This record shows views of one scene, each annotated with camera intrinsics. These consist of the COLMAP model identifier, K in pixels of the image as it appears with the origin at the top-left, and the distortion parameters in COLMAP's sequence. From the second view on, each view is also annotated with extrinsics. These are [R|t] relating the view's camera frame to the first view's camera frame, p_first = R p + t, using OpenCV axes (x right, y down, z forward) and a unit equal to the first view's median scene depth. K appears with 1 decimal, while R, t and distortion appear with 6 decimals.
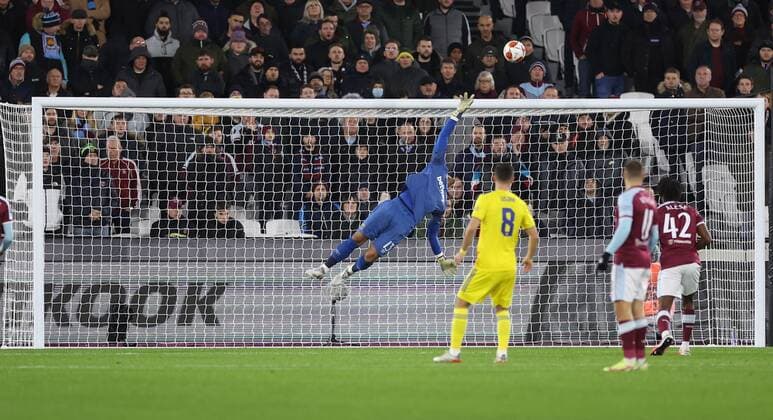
lens RADIAL K [[310.9, 0, 384.8], [0, 310.9, 215.8], [0, 0, 1]] dist [-0.002509, -0.002598]
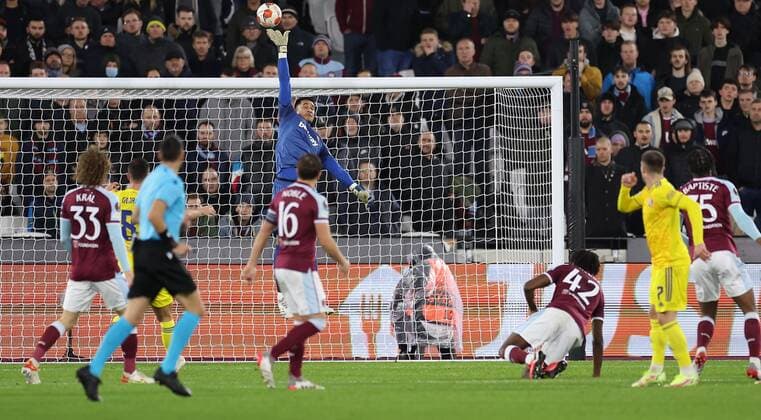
lens RADIAL K [[355.0, 0, 380.4], [0, 355.0, 206.6], [0, 0, 1]] dist [-0.009579, -0.000402]
pose [[0.999941, -0.002410, 0.010603, 0.698818], [0.002522, 0.999941, -0.010561, -0.001702], [-0.010577, 0.010587, 0.999888, 0.002396]]
